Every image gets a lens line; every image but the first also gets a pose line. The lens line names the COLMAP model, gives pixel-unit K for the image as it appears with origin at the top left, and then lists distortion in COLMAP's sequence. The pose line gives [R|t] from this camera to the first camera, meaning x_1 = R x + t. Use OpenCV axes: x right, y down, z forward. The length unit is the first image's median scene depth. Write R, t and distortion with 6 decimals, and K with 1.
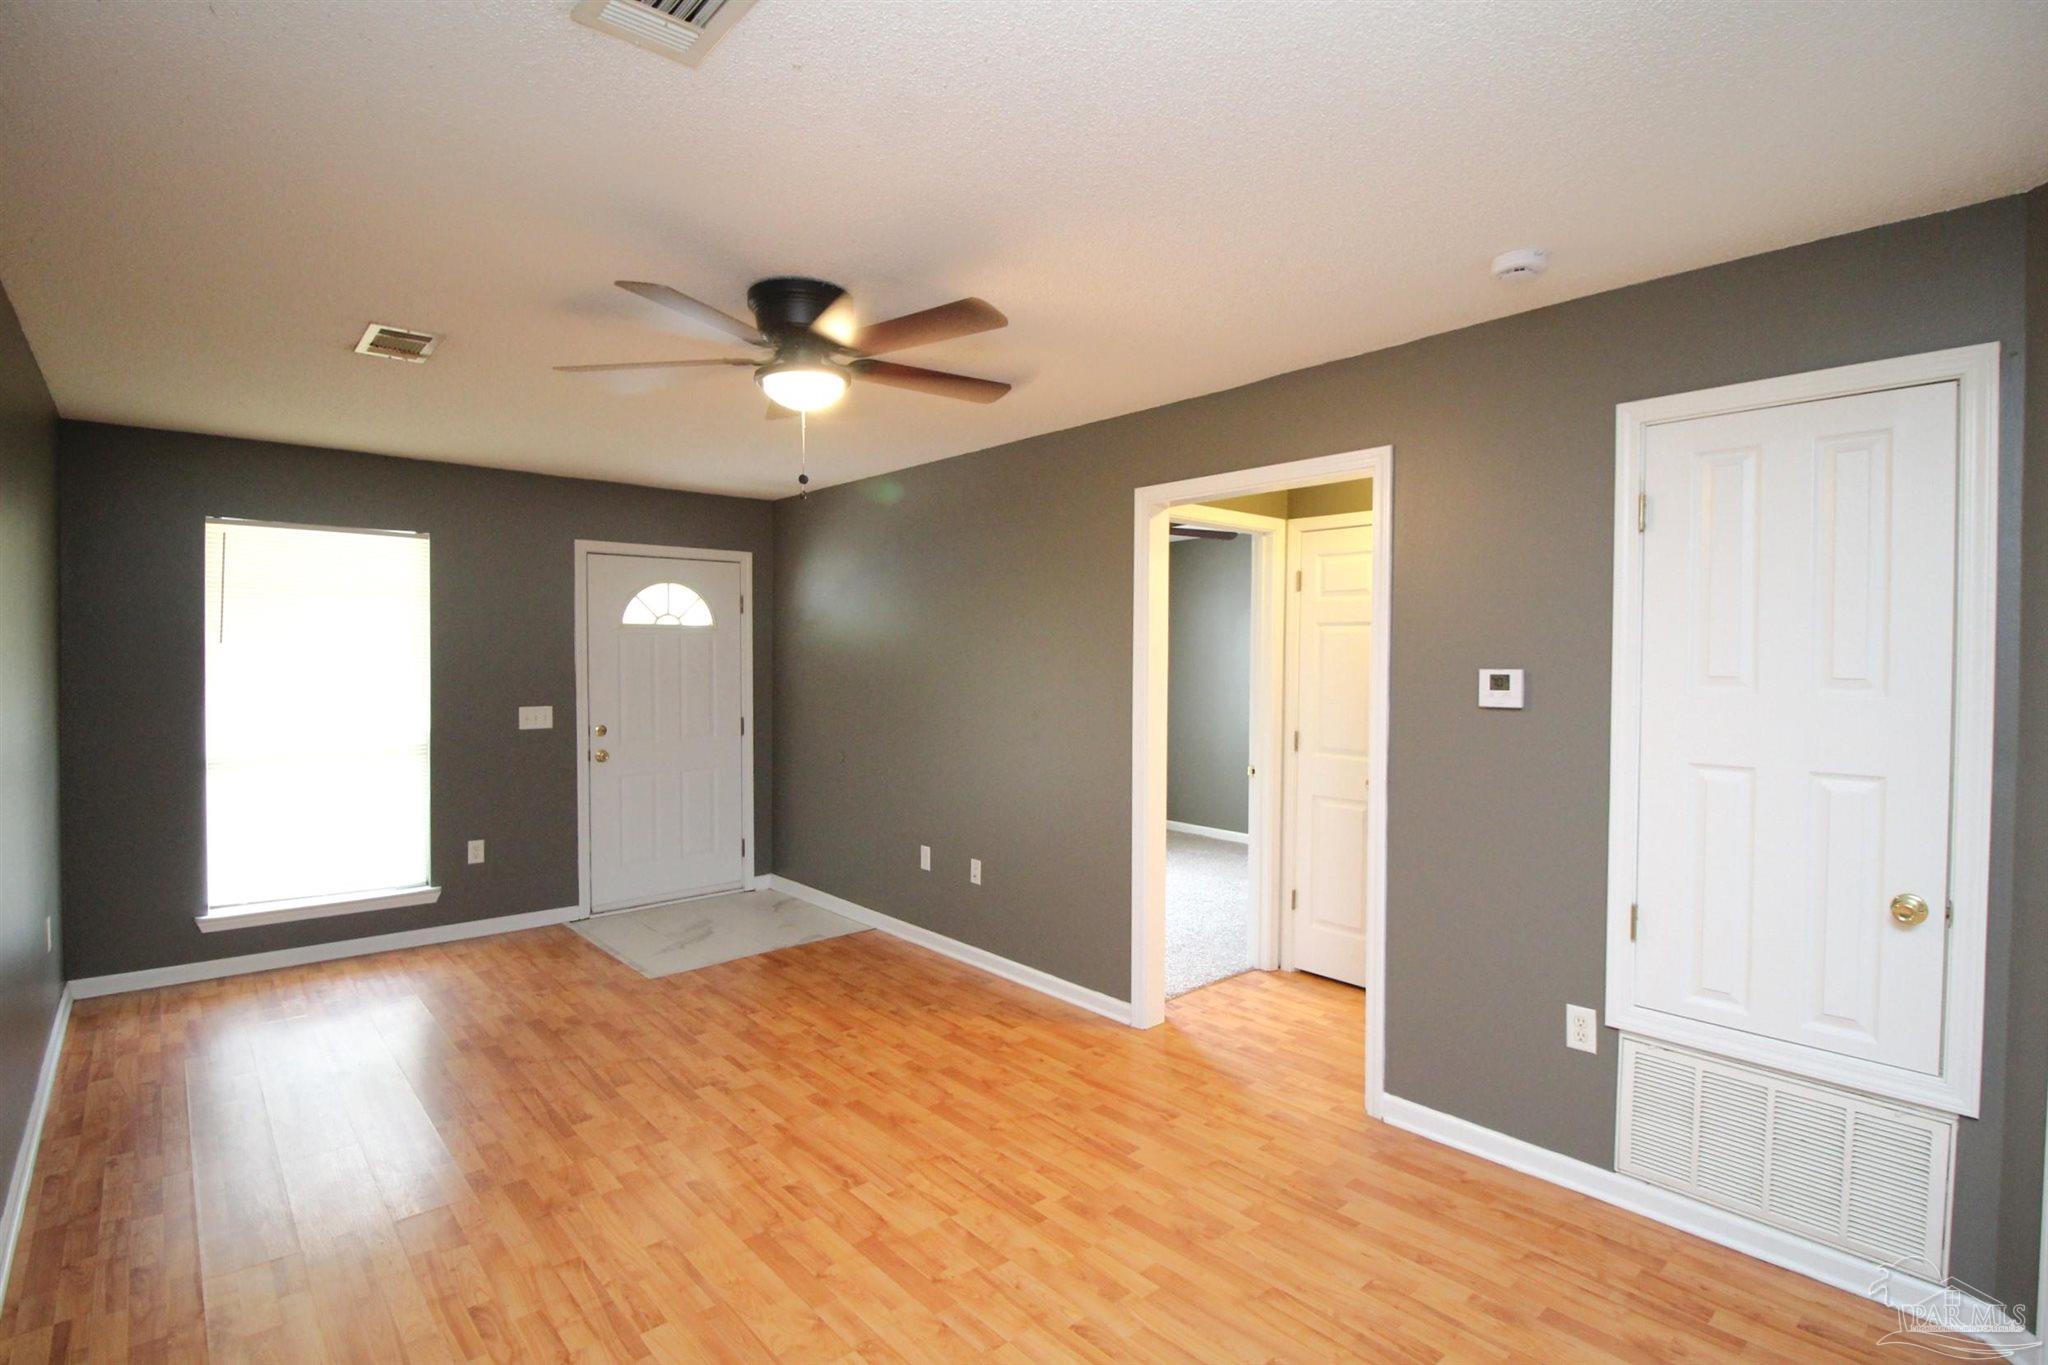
lens RADIAL K [[957.7, 0, 1001.4], [0, 957.7, 671.7], [0, 0, 1]] dist [-0.000056, -0.014629]
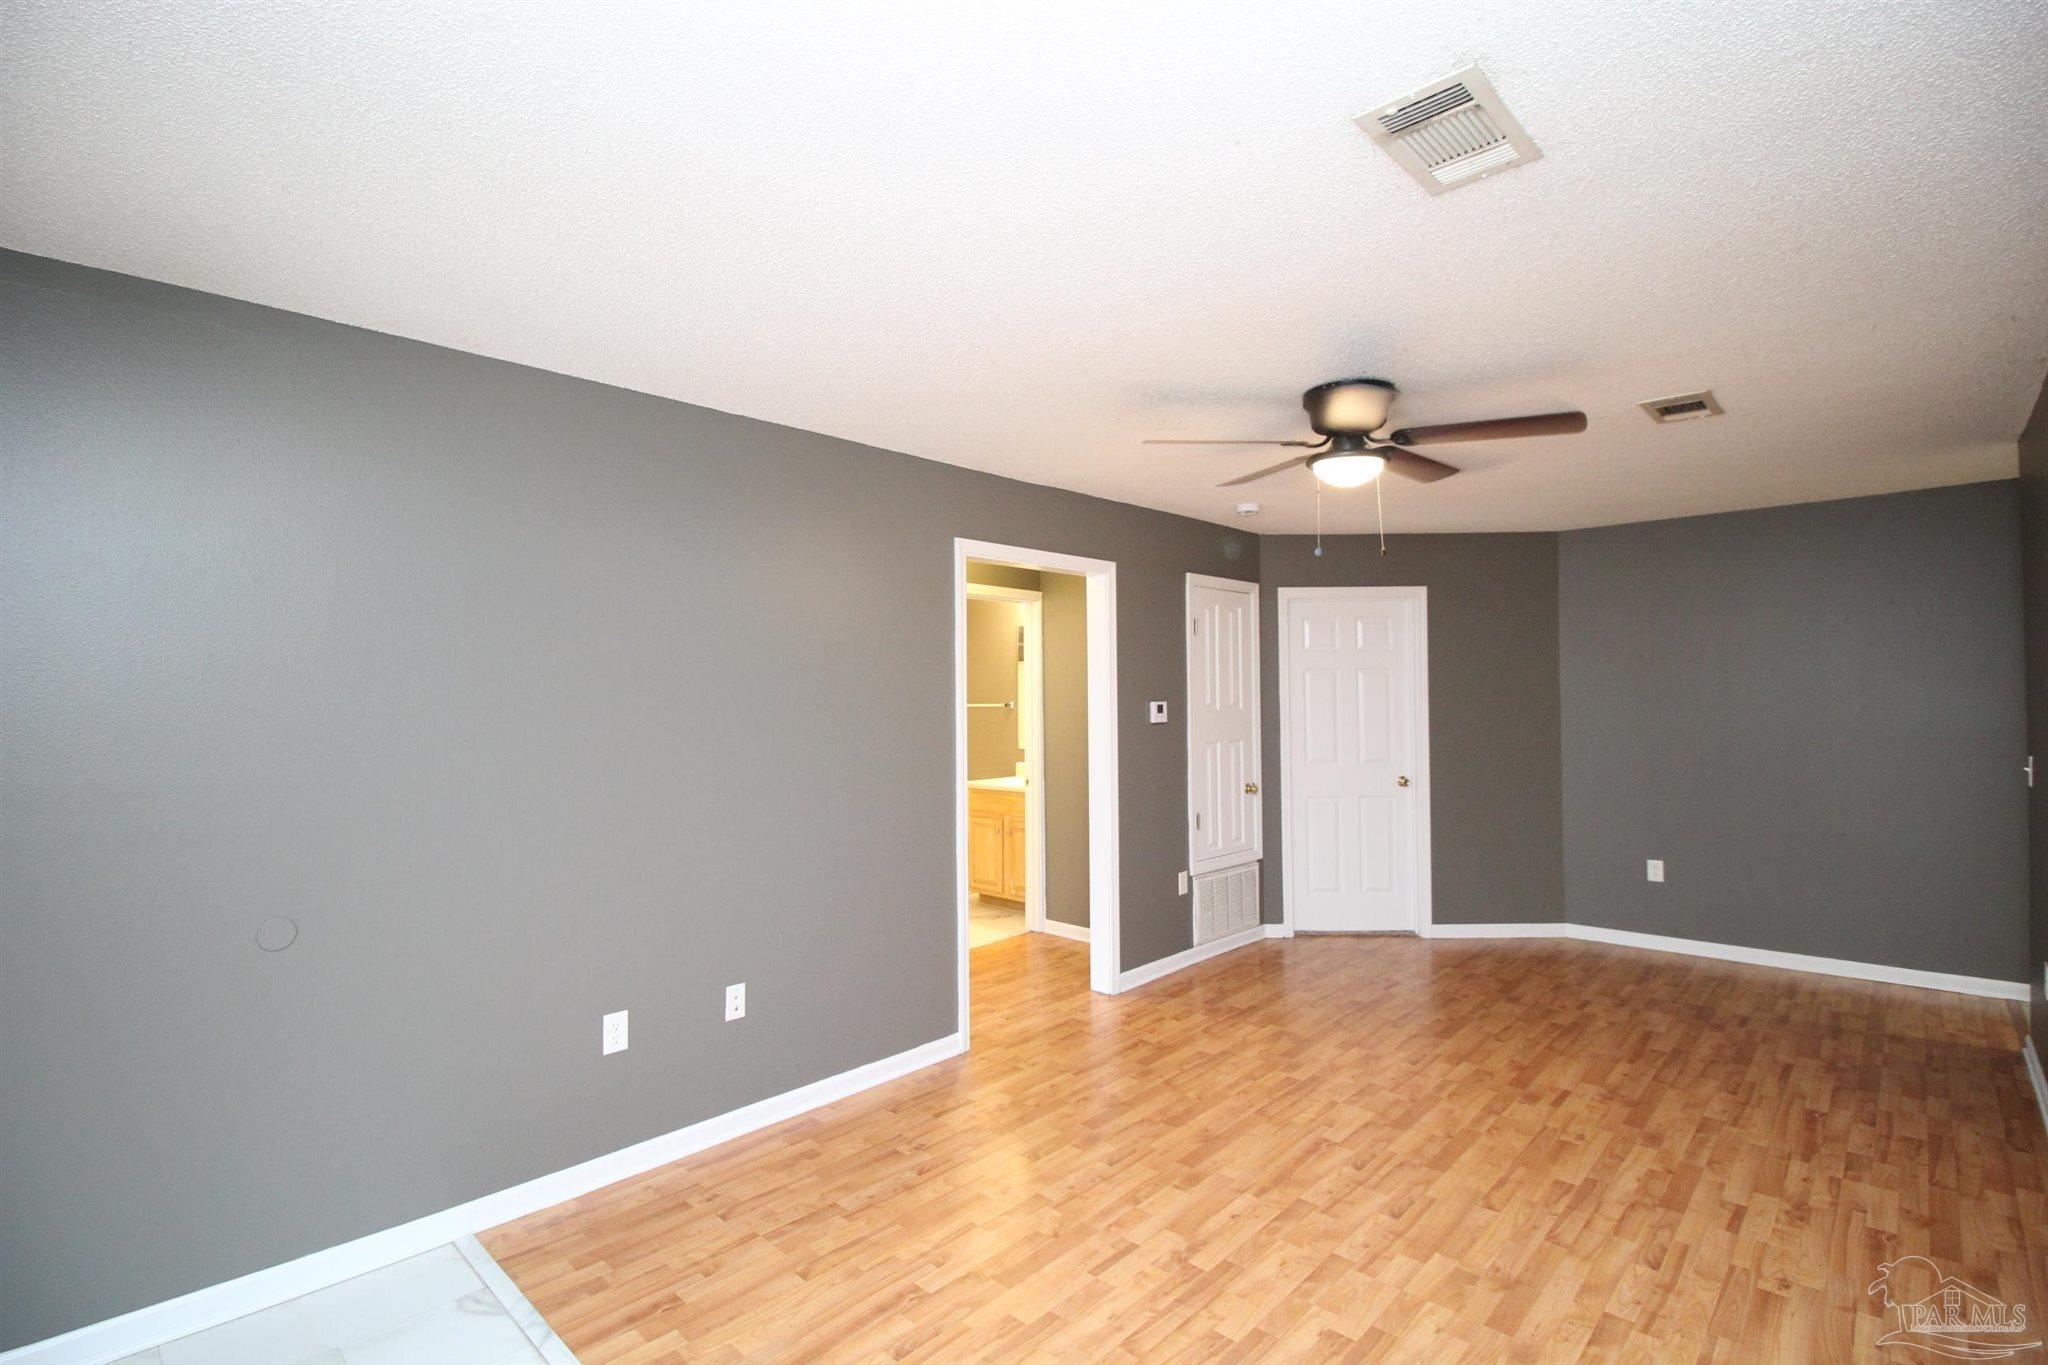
lens RADIAL K [[957.7, 0, 1001.4], [0, 957.7, 671.7], [0, 0, 1]] dist [-0.000056, -0.014629]
pose [[-0.078127, 0.021225, 0.996717, -1.287143], [0.022332, 0.999560, -0.019535, -0.031310], [-0.996693, 0.020733, -0.078566, 1.453497]]
